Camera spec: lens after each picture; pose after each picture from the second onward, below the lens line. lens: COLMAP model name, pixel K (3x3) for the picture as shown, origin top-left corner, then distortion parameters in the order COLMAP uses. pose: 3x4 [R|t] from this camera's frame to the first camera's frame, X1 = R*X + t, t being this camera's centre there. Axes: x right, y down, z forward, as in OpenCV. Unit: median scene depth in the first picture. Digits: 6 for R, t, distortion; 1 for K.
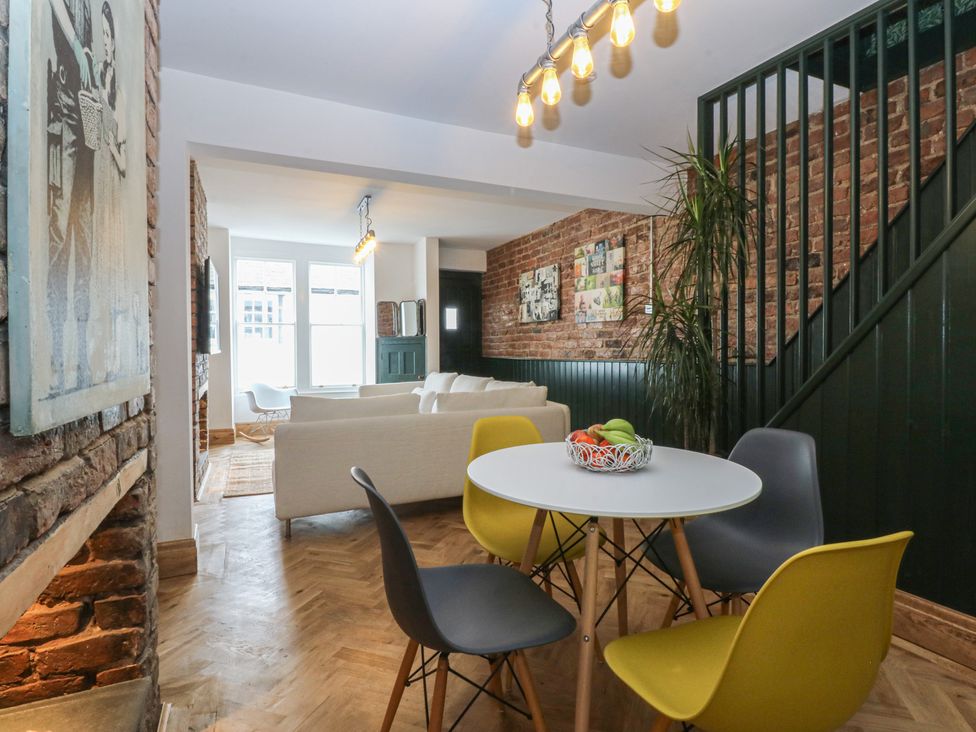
lens RADIAL K [[538.4, 0, 488.3], [0, 538.4, 358.8], [0, 0, 1]] dist [-0.013722, -0.000369]
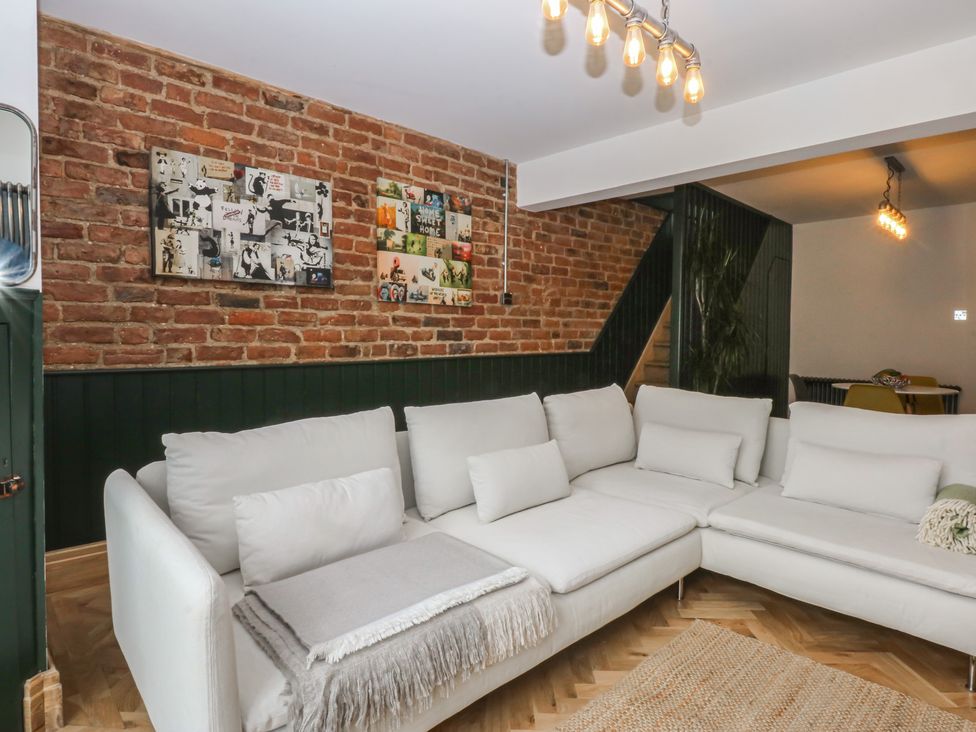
lens RADIAL K [[538.4, 0, 488.3], [0, 538.4, 358.8], [0, 0, 1]] dist [-0.013722, -0.000369]
pose [[-0.344319, -0.038322, 0.938070, -0.430404], [0.012121, 0.998902, 0.045256, -0.024389], [-0.938774, 0.026953, -0.343477, 1.031032]]
